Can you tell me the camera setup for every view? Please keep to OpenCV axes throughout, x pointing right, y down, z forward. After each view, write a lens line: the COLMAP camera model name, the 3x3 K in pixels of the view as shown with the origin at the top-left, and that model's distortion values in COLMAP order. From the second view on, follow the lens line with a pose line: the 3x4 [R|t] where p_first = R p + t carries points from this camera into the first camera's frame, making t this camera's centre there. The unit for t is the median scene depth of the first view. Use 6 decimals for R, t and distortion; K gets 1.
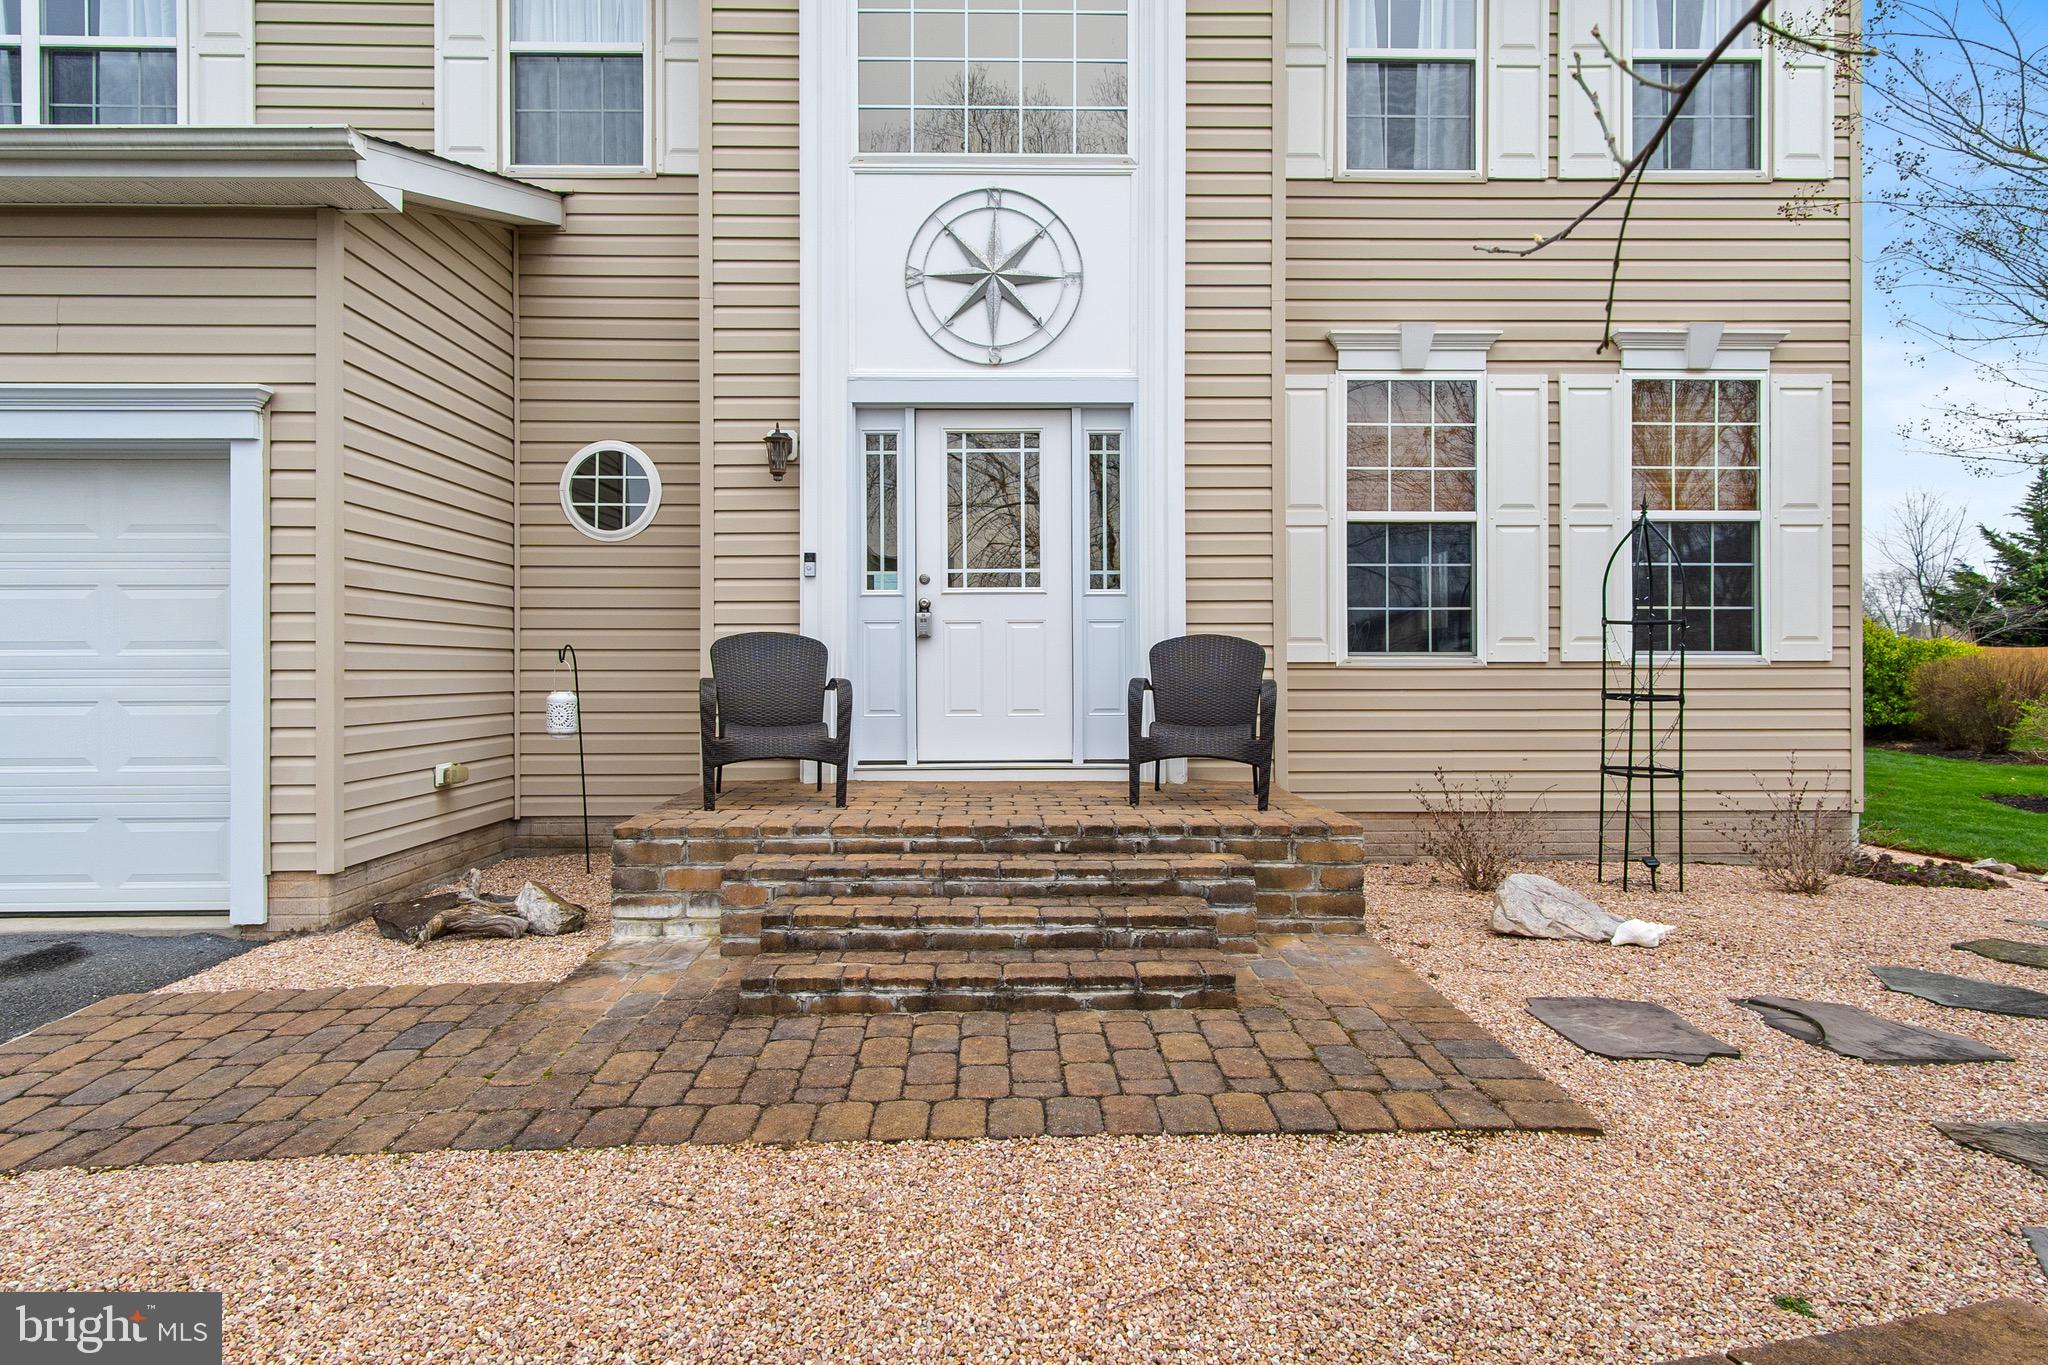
lens RADIAL K [[1088.5, 0, 1024.0], [0, 1088.5, 682.5], [0, 0, 1]] dist [0.004724, 0.003069]
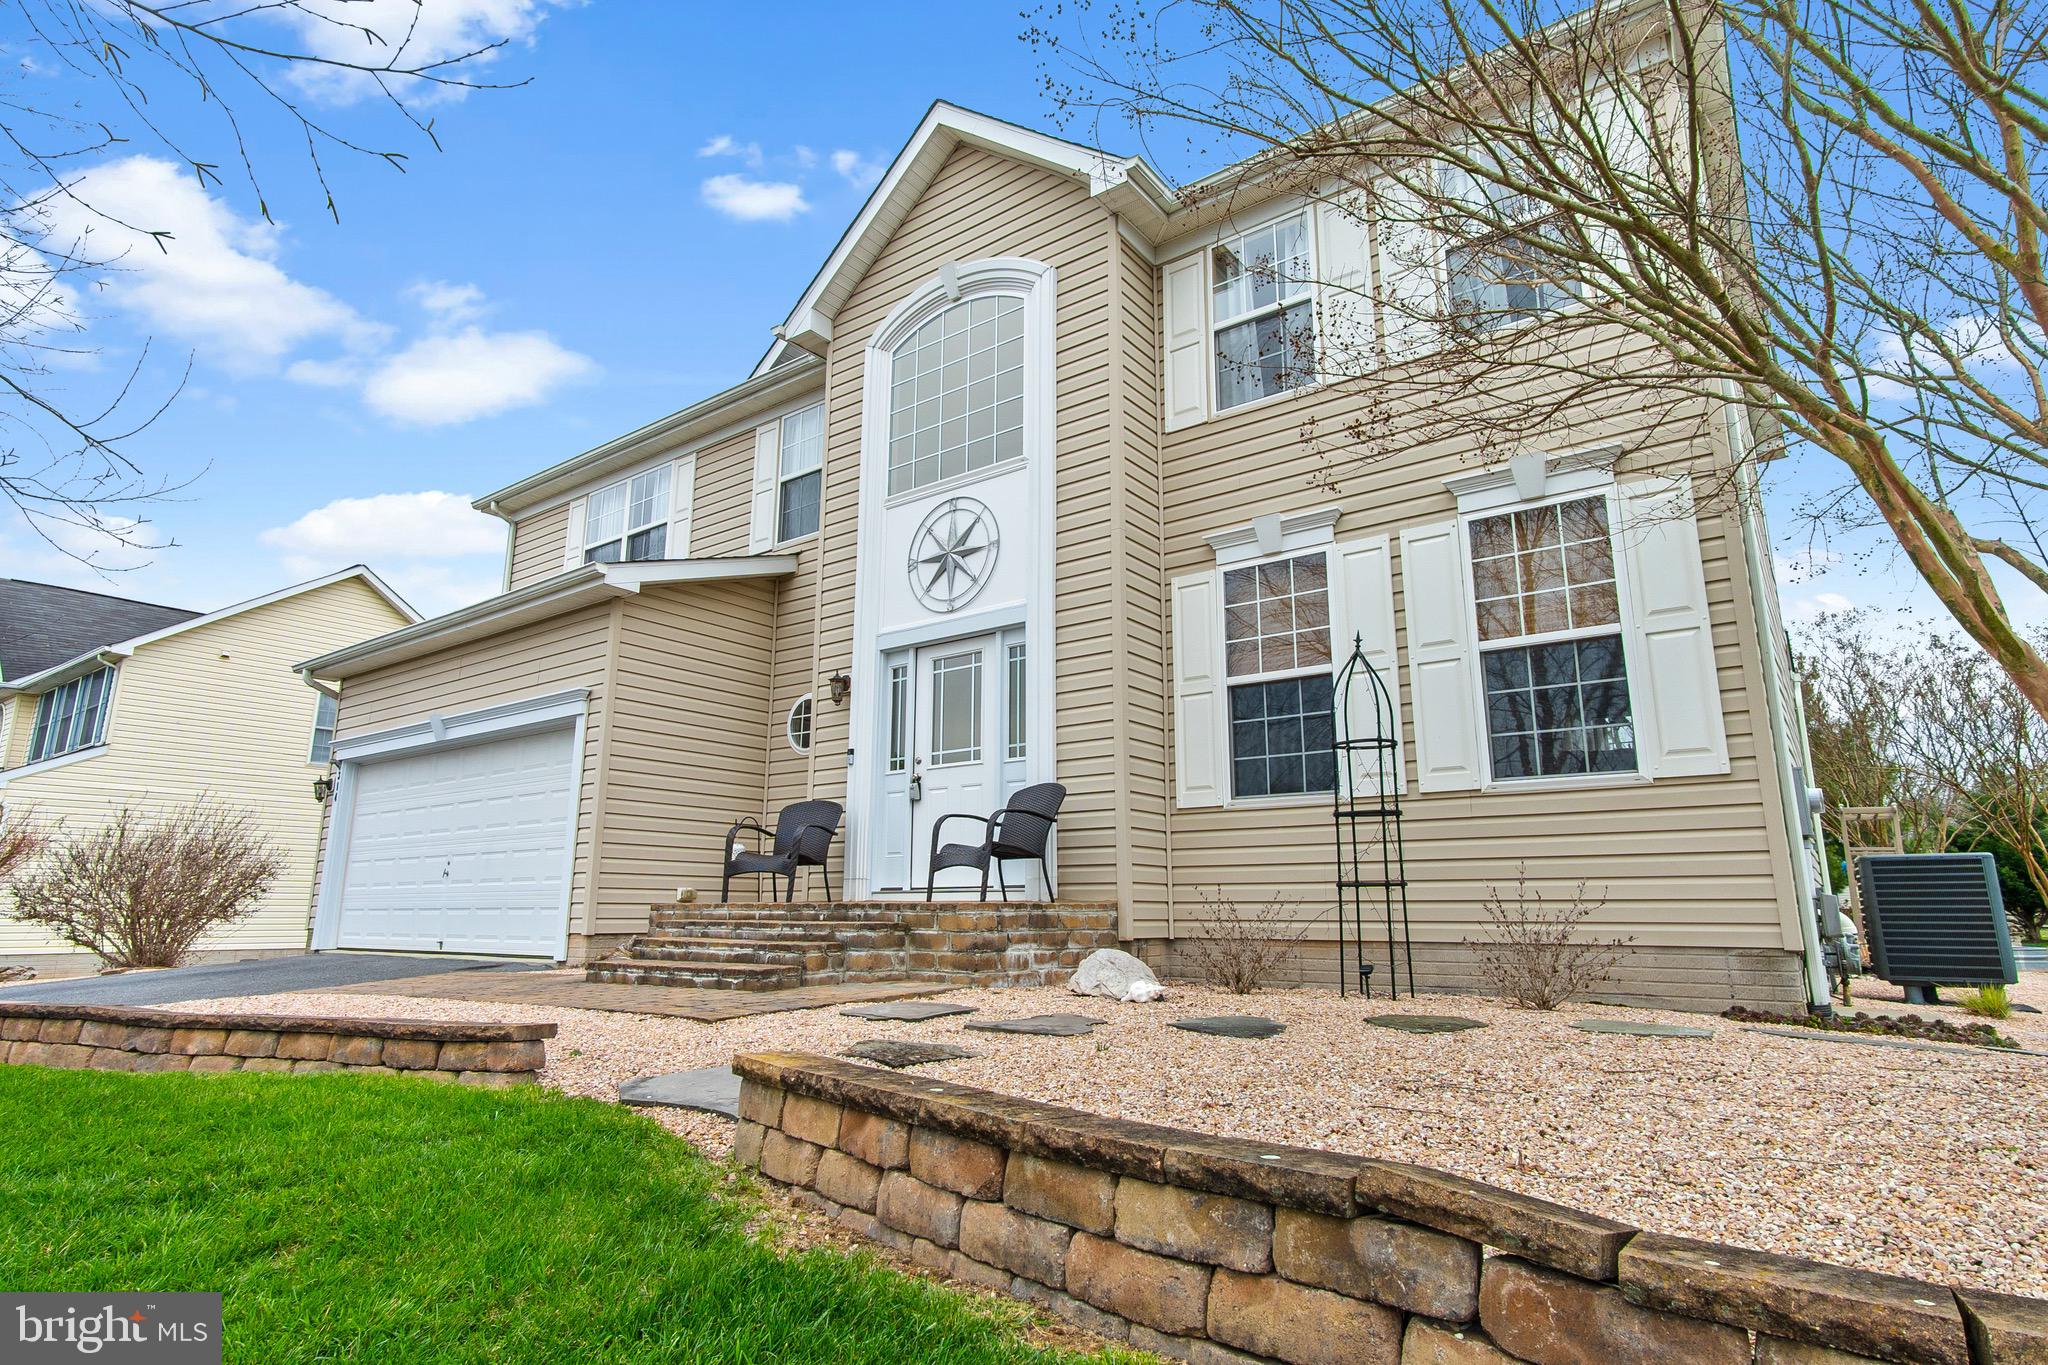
lens RADIAL K [[1082.6, 0, 1027.9], [0, 1082.6, 689.4], [0, 0, 1]] dist [0.000353, -0.000217]
pose [[0.792509, -0.120571, -0.597822, 0.904709], [-0.010811, 0.977331, -0.211443, 0.116548], [0.609764, 0.174034, 0.773240, -0.043848]]
